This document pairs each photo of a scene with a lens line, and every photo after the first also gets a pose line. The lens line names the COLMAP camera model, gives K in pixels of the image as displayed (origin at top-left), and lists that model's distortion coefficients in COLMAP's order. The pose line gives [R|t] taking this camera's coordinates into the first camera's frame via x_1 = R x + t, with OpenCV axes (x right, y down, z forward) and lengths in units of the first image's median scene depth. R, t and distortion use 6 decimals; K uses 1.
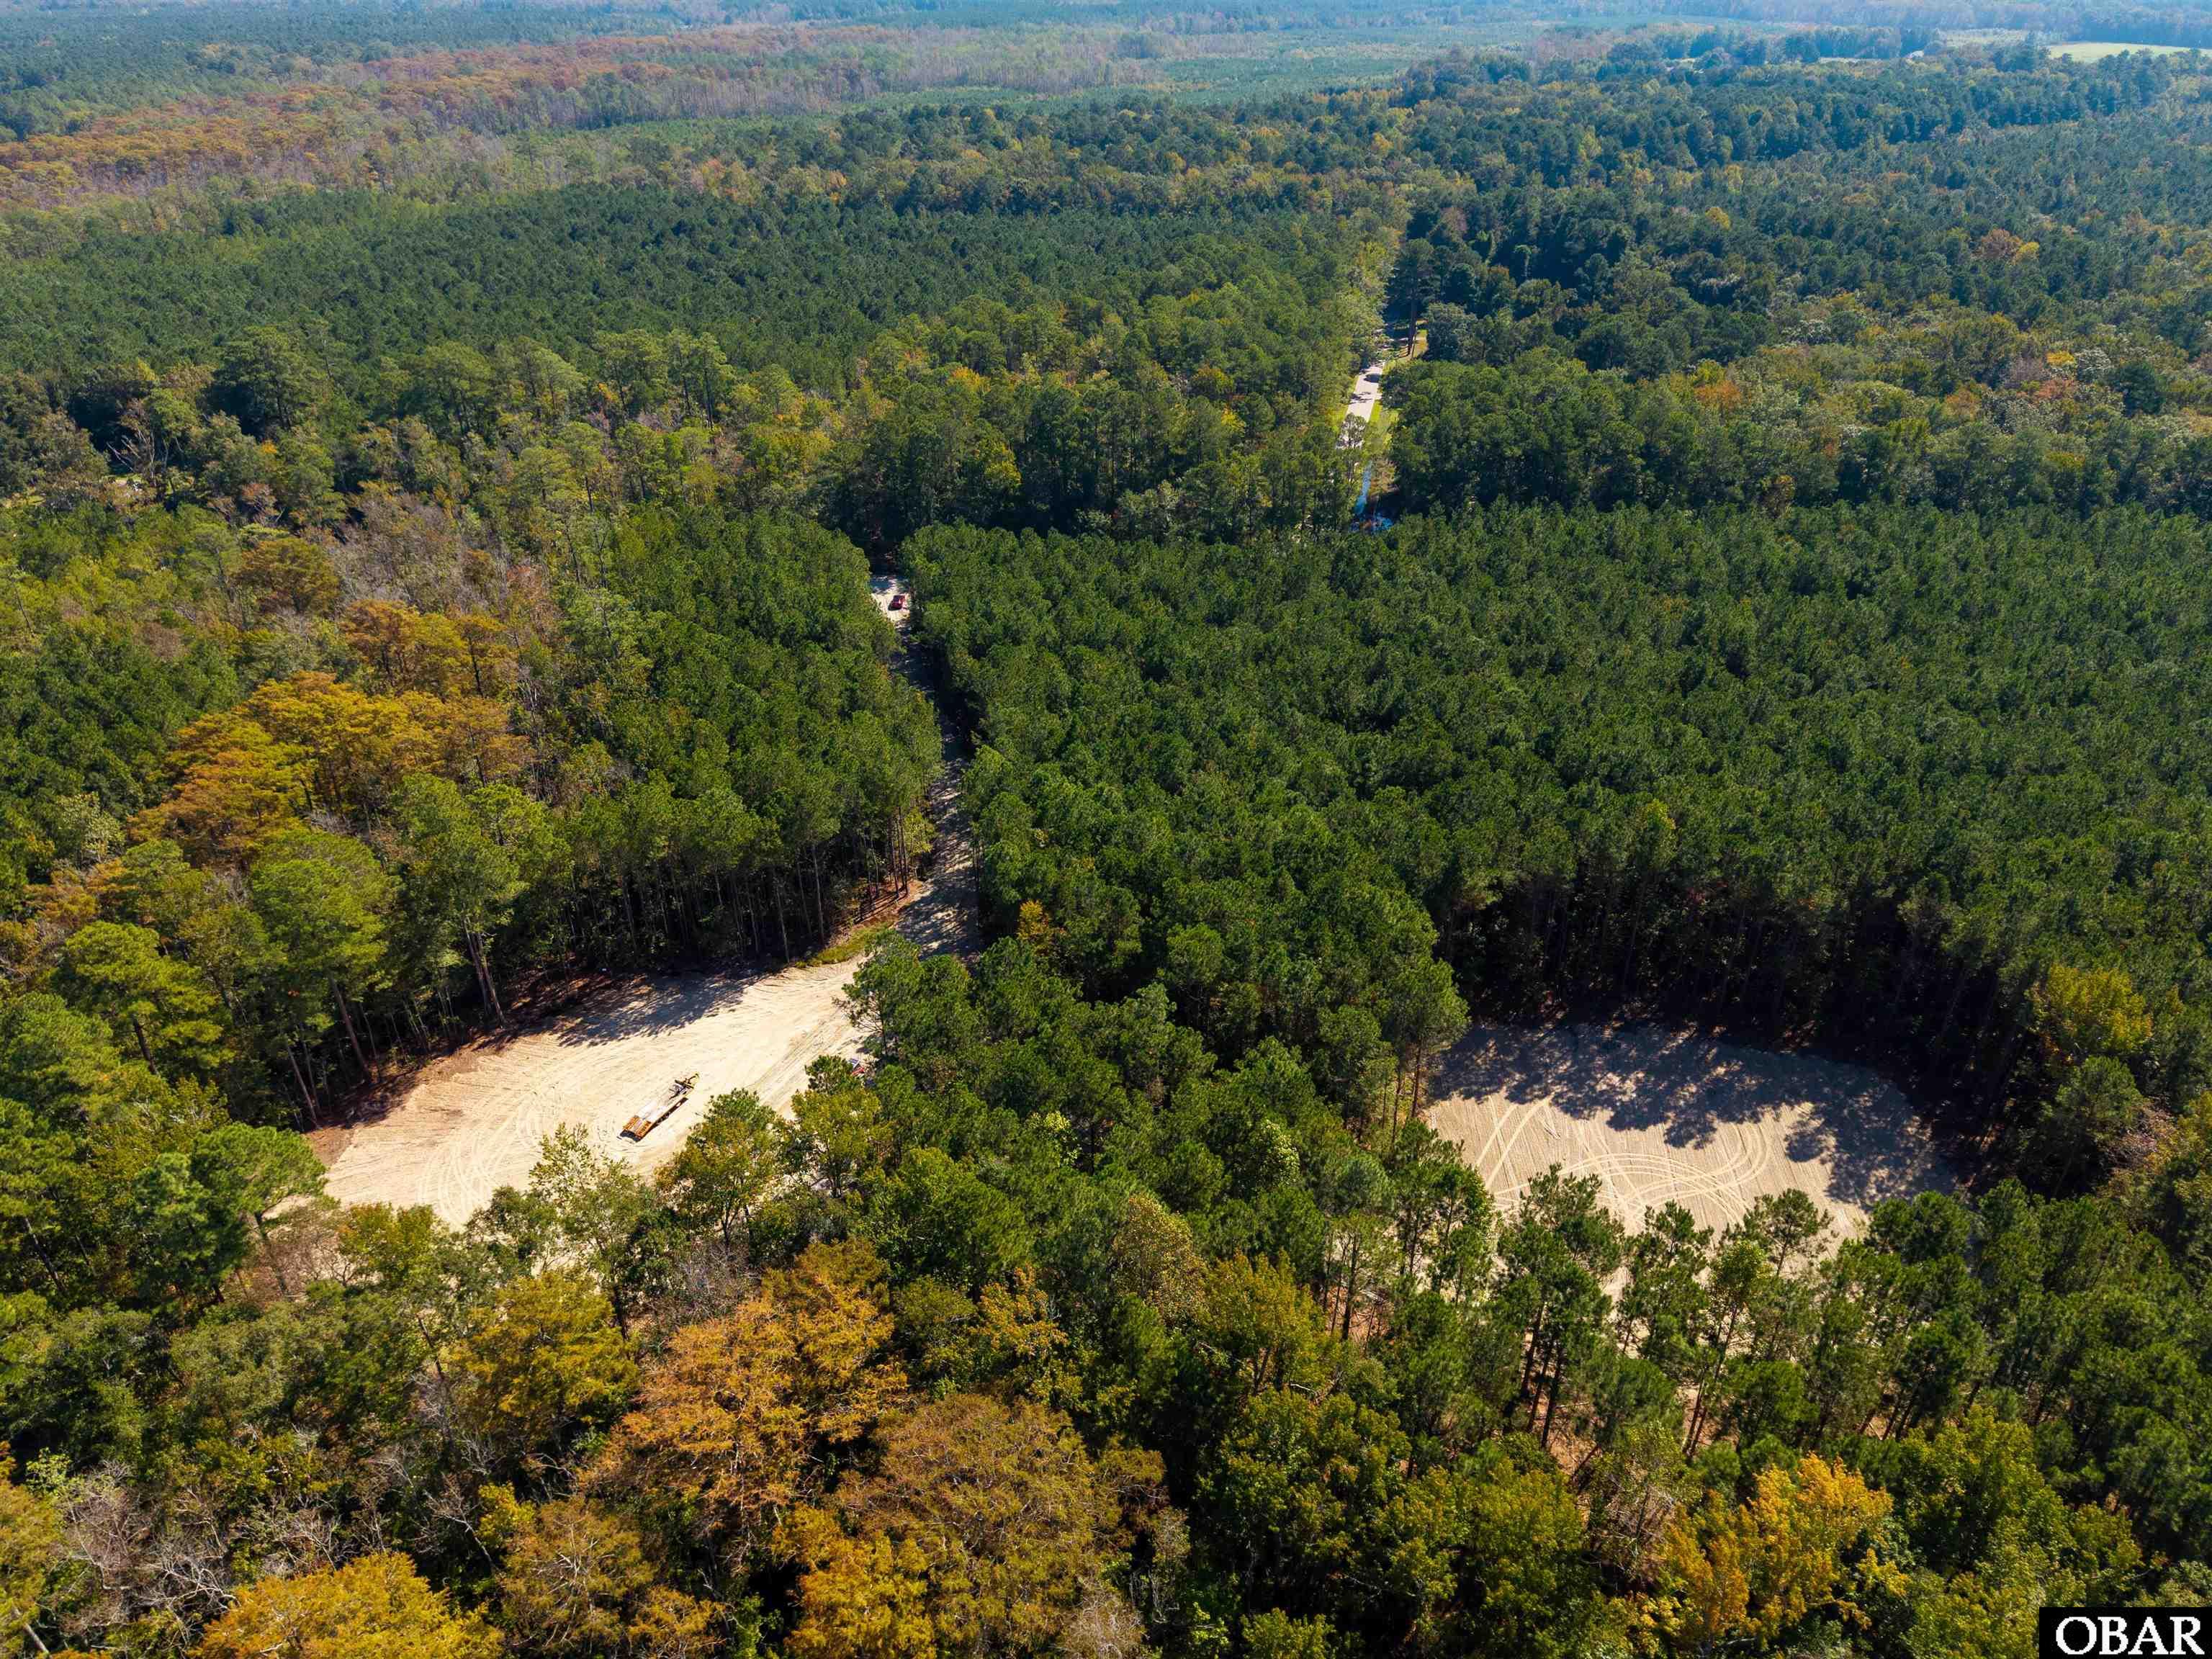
lens RADIAL K [[1533.4, 0, 1106.0], [0, 1533.4, 829.5], [0, 0, 1]] dist [0.017634, -0.002752]
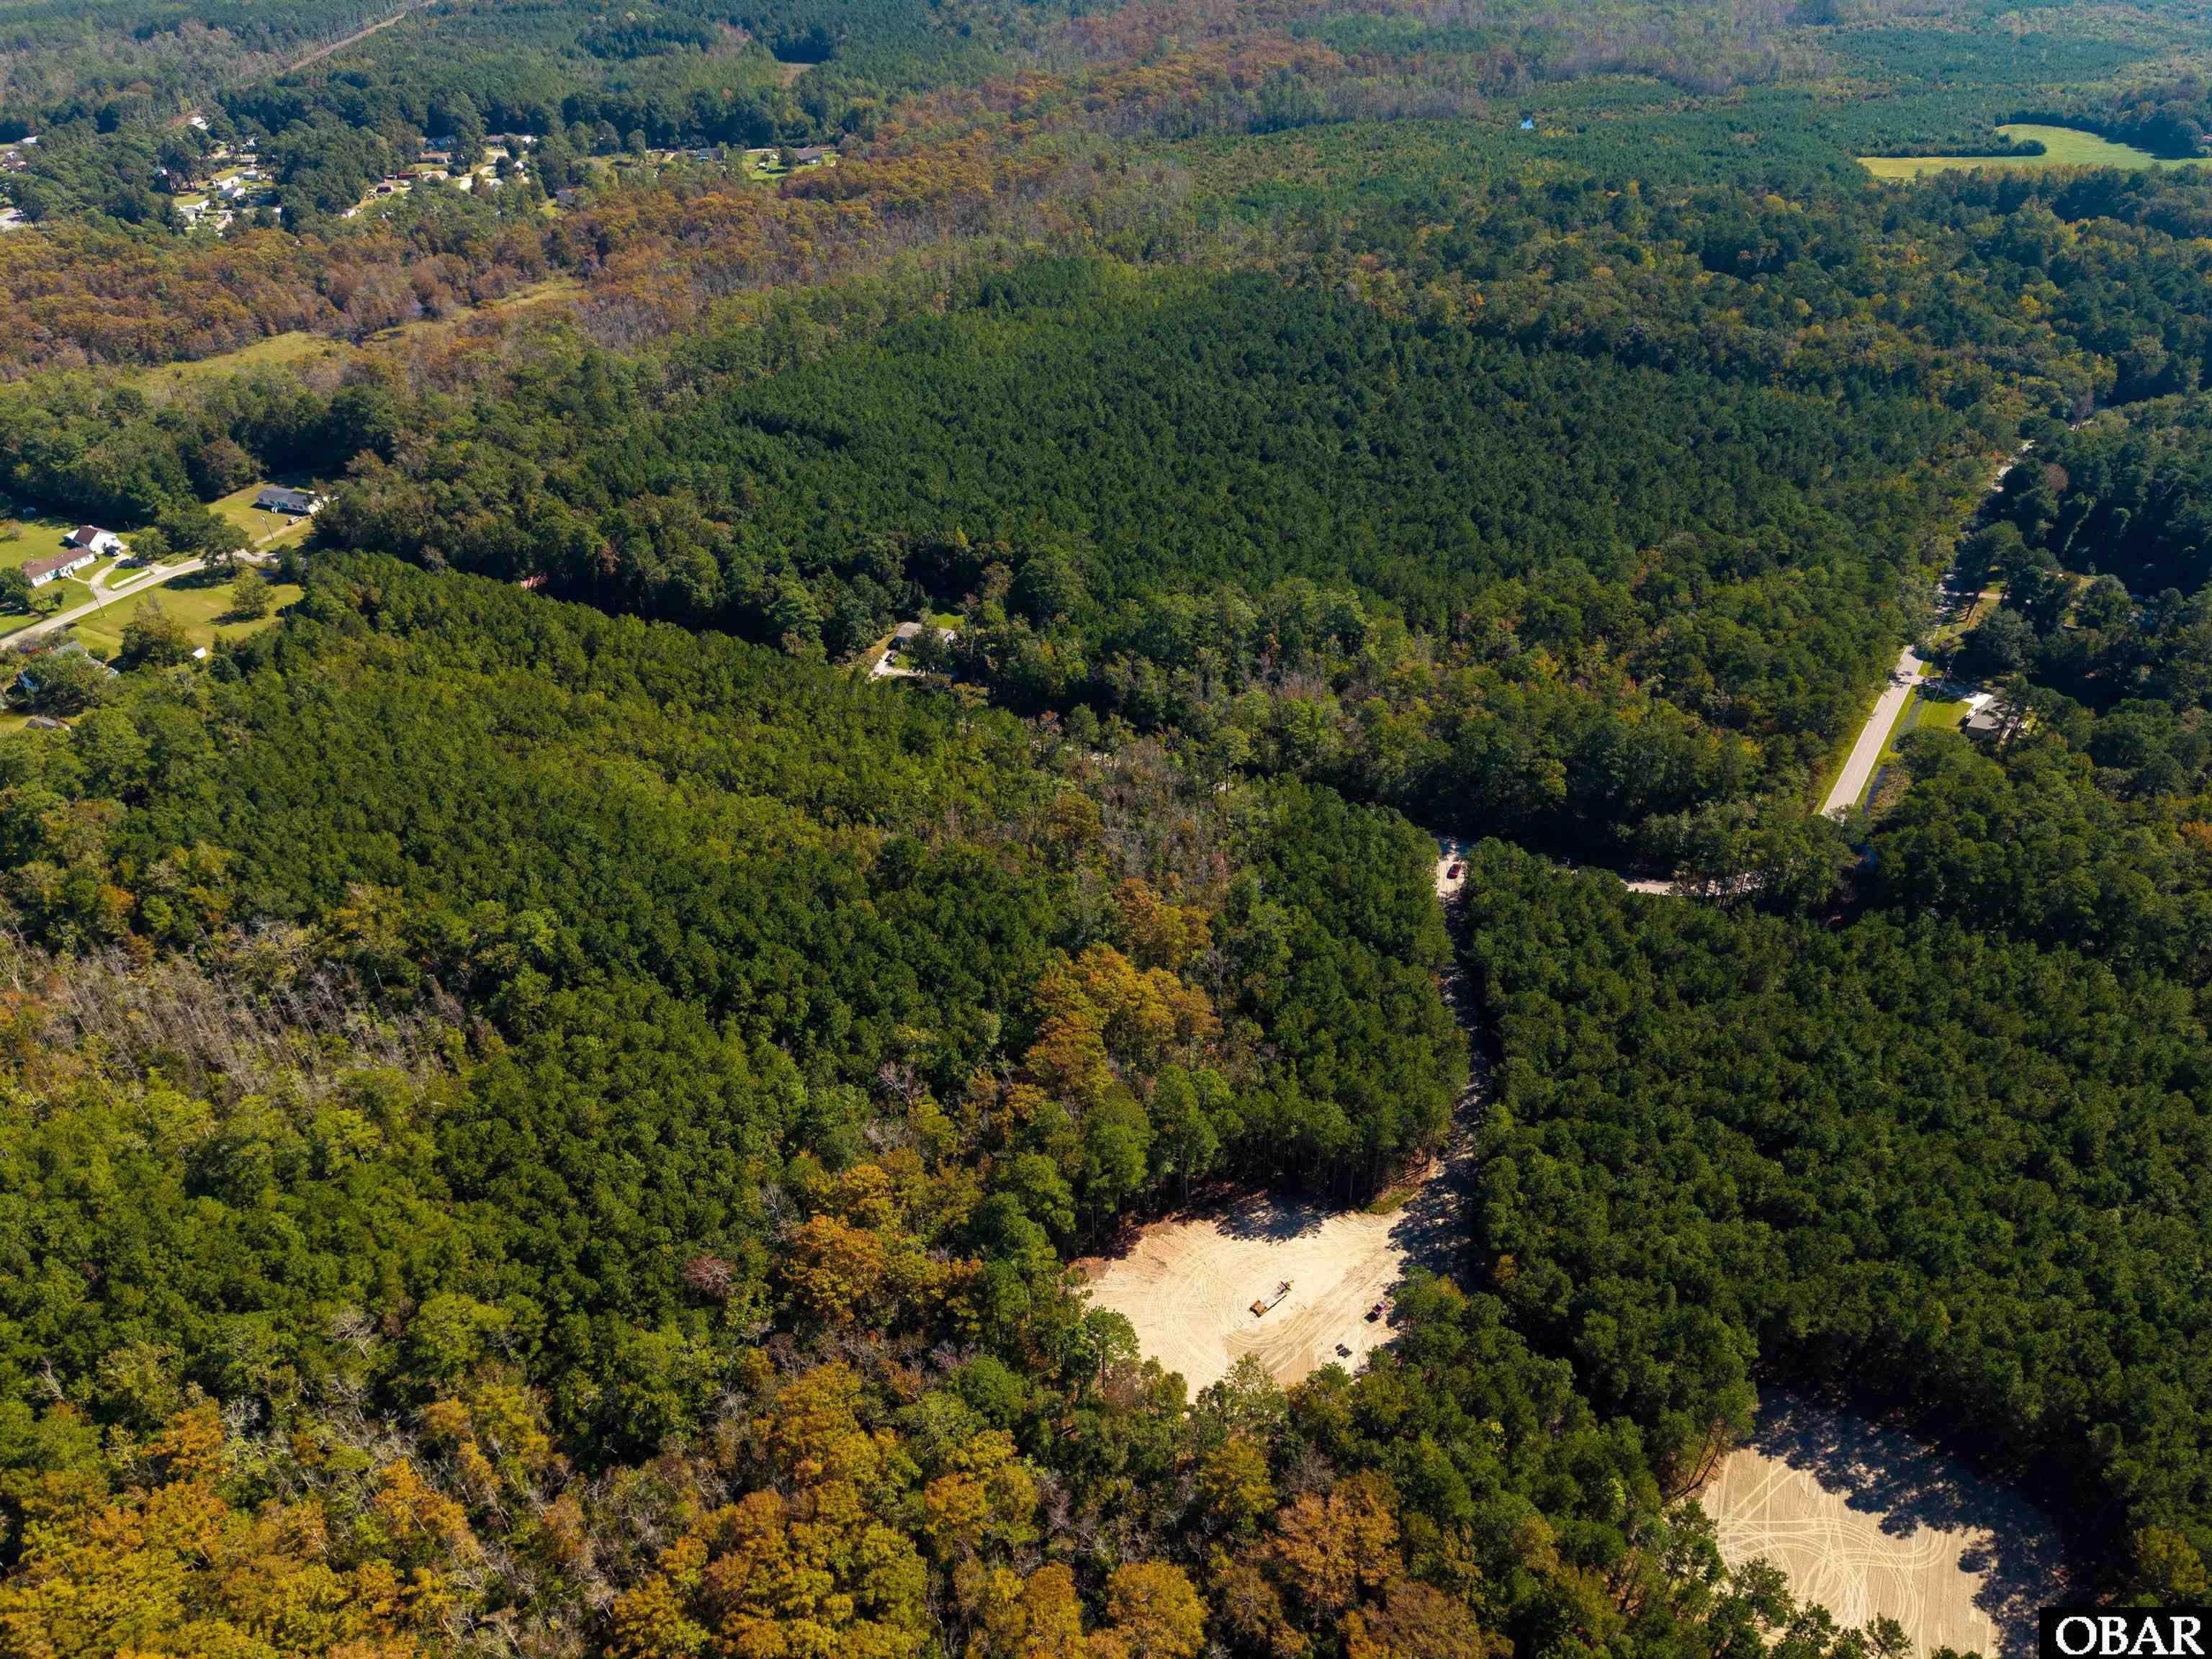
lens RADIAL K [[1475.9, 0, 1106.0], [0, 1475.9, 829.5], [0, 0, 1]] dist [0.029877, -0.024712]
pose [[0.928744, 0.212059, -0.304081, -0.061171], [-0.192460, 0.976849, 0.093408, -0.468227], [0.316849, -0.028228, 0.948056, -0.662125]]
